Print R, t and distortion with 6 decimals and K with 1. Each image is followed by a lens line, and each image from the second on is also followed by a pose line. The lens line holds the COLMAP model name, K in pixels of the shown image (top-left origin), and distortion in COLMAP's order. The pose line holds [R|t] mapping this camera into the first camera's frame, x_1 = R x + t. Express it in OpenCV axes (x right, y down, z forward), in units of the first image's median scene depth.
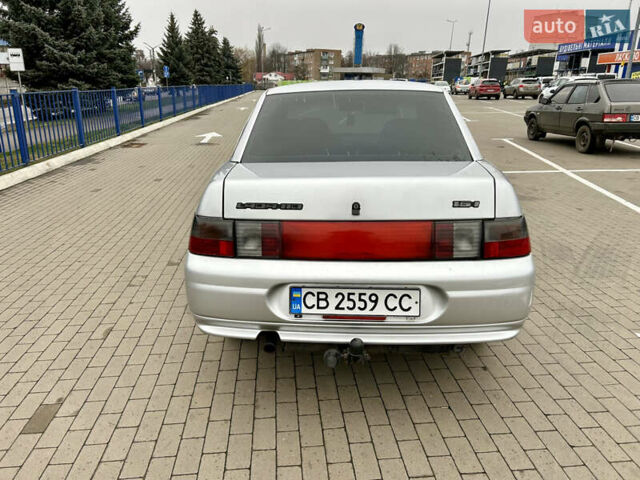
lens RADIAL K [[484.2, 0, 316.8], [0, 484.2, 241.2], [0, 0, 1]] dist [0.053912, -0.054401]
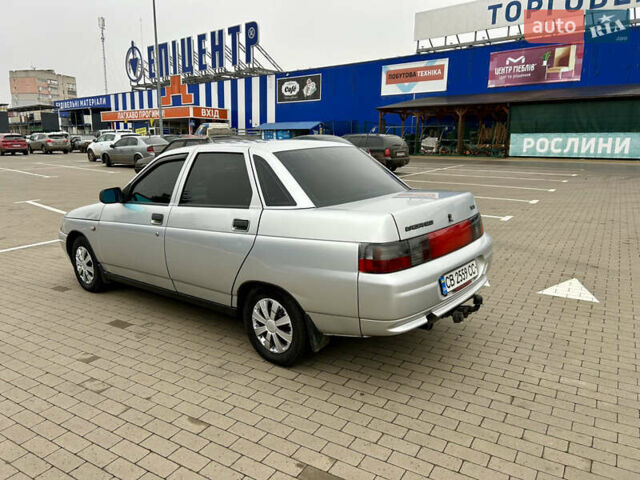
lens RADIAL K [[484.8, 0, 316.4], [0, 484.8, 237.6], [0, 0, 1]] dist [0.051971, -0.054918]
pose [[0.592577, -0.168096, 0.787779, -0.094393], [0.254099, 0.967059, 0.015214, -0.009193], [-0.764386, 0.191158, 0.615770, 0.023743]]
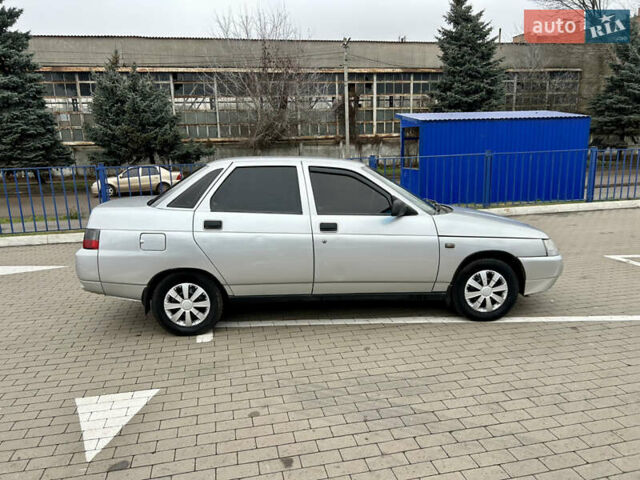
lens RADIAL K [[484.8, 0, 316.4], [0, 484.8, 237.6], [0, 0, 1]] dist [0.051971, -0.054918]
pose [[0.128037, 0.185588, -0.974250, 0.165538], [-0.282023, 0.948594, 0.143637, -0.037501], [0.950826, 0.256370, 0.173796, 0.103713]]
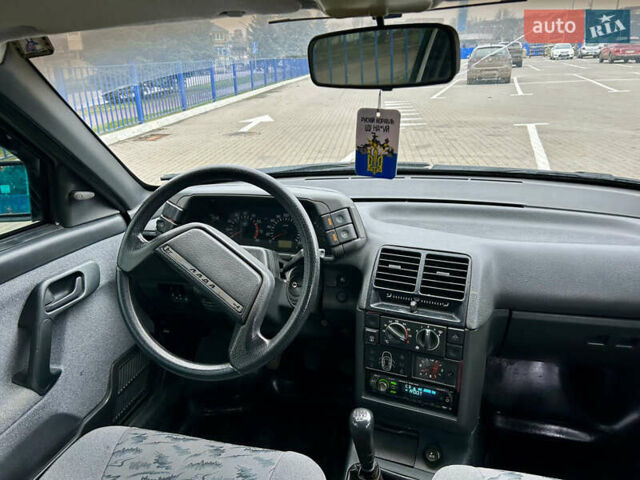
lens RADIAL K [[484.8, 0, 316.4], [0, 484.8, 237.6], [0, 0, 1]] dist [0.051971, -0.054918]
pose [[0.981421, 0.029080, -0.189652, 0.011484], [-0.021250, 0.998841, 0.043188, -0.031738], [0.190688, -0.038356, 0.980901, 0.119548]]
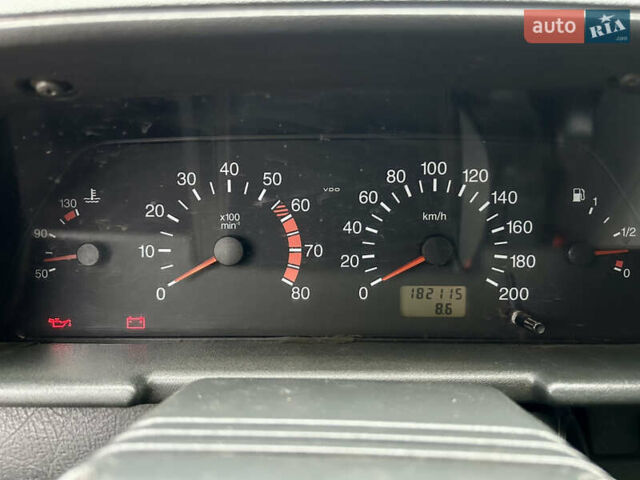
lens RADIAL K [[484.8, 0, 316.4], [0, 484.8, 237.6], [0, 0, 1]] dist [0.051971, -0.054918]
pose [[0.998432, -0.037789, 0.041309, -0.000024], [0.032532, 0.992086, 0.121270, -0.031703], [-0.045565, -0.119736, 0.991760, 0.147230]]
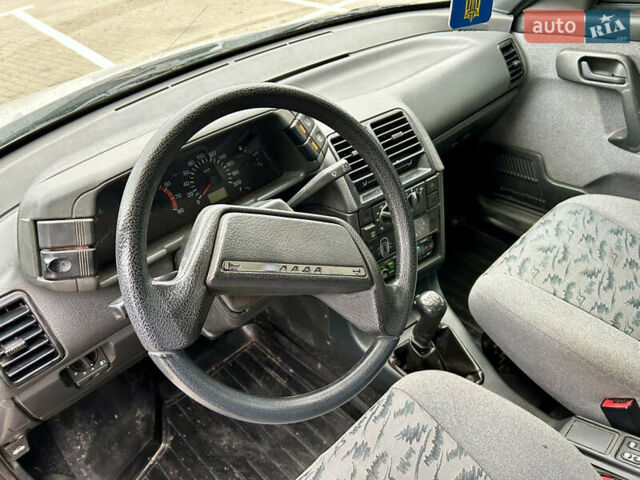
lens RADIAL K [[484.8, 0, 316.4], [0, 484.8, 237.6], [0, 0, 1]] dist [0.051971, -0.054918]
pose [[0.676997, -0.490183, 0.548996, -0.009458], [0.318829, 0.867635, 0.381520, -0.035808], [-0.663342, -0.083252, 0.743671, 0.132284]]
